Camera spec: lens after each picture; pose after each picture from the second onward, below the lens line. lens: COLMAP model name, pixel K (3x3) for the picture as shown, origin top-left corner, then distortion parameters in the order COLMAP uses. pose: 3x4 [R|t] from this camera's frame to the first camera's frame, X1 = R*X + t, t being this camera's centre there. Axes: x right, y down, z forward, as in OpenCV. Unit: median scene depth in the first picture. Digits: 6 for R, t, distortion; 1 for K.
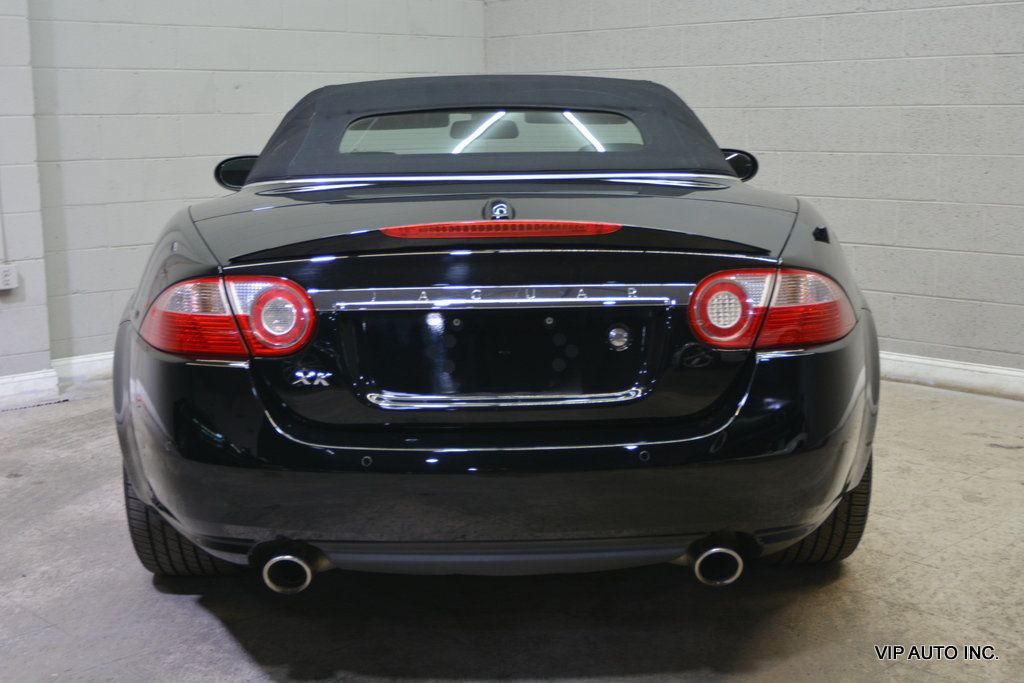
lens RADIAL K [[1325.3, 0, 512.0], [0, 1325.3, 341.5], [0, 0, 1]] dist [-0.000506, -0.028145]
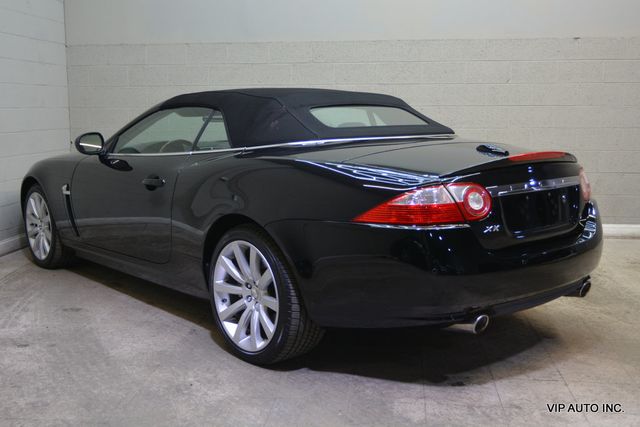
lens RADIAL K [[705.5, 0, 320.0], [0, 705.5, 213.5], [0, 0, 1]] dist [-0.010852, -0.008340]
pose [[0.769165, -0.087298, 0.633059, -0.810266], [0.106289, 0.994303, 0.007973, -0.025909], [-0.630149, 0.061155, 0.774062, 0.218659]]
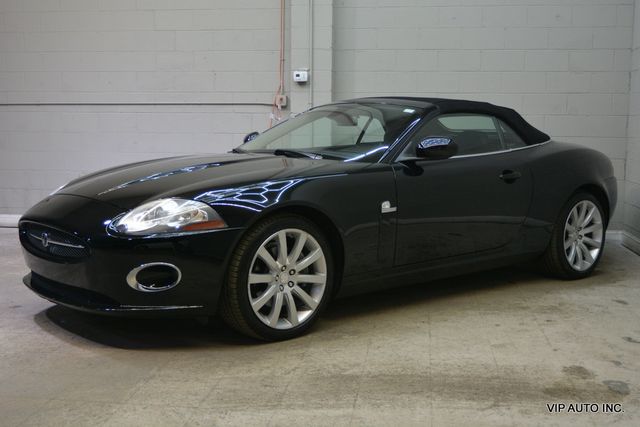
lens RADIAL K [[797.2, 0, 320.0], [0, 797.2, 213.5], [0, 0, 1]] dist [-0.006426, -0.018302]
pose [[0.624769, 0.105813, -0.773606, 1.161966], [-0.147056, 0.988990, 0.016509, -0.033772], [0.766836, 0.103450, 0.633451, 0.223509]]
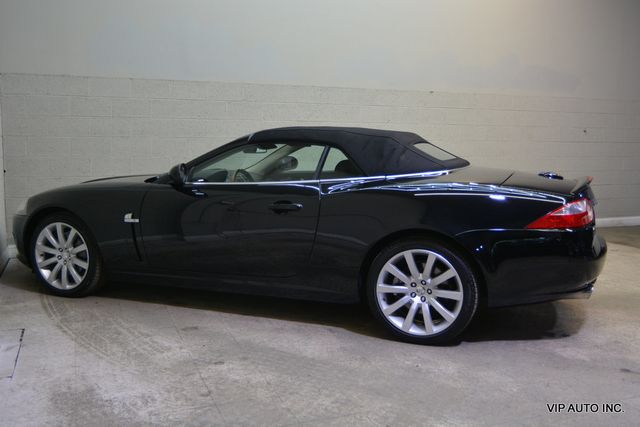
lens RADIAL K [[600.2, 0, 320.0], [0, 600.2, 213.5], [0, 0, 1]] dist [-0.004438, -0.002058]
pose [[0.377059, -0.104740, 0.920248, -1.307973], [0.143849, 0.988151, 0.053528, -0.135495], [-0.914950, 0.112193, 0.387658, 0.778801]]
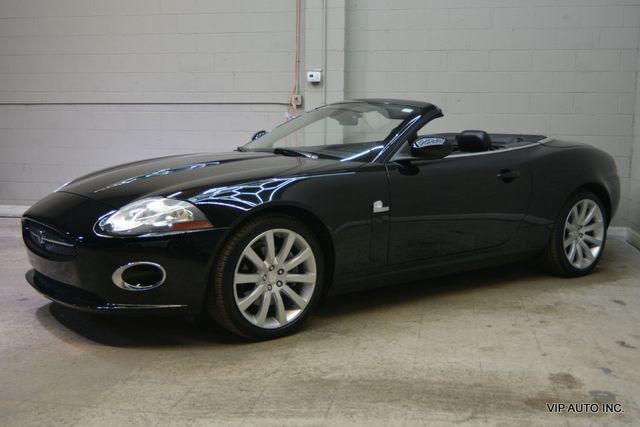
lens RADIAL K [[725.6, 0, 320.0], [0, 725.6, 213.5], [0, 0, 1]] dist [-0.008492, -0.000899]
pose [[0.583431, 0.121993, -0.802949, 1.120595], [-0.152515, 0.987523, 0.039216, -0.060159], [0.797714, 0.099582, 0.594757, 0.349709]]
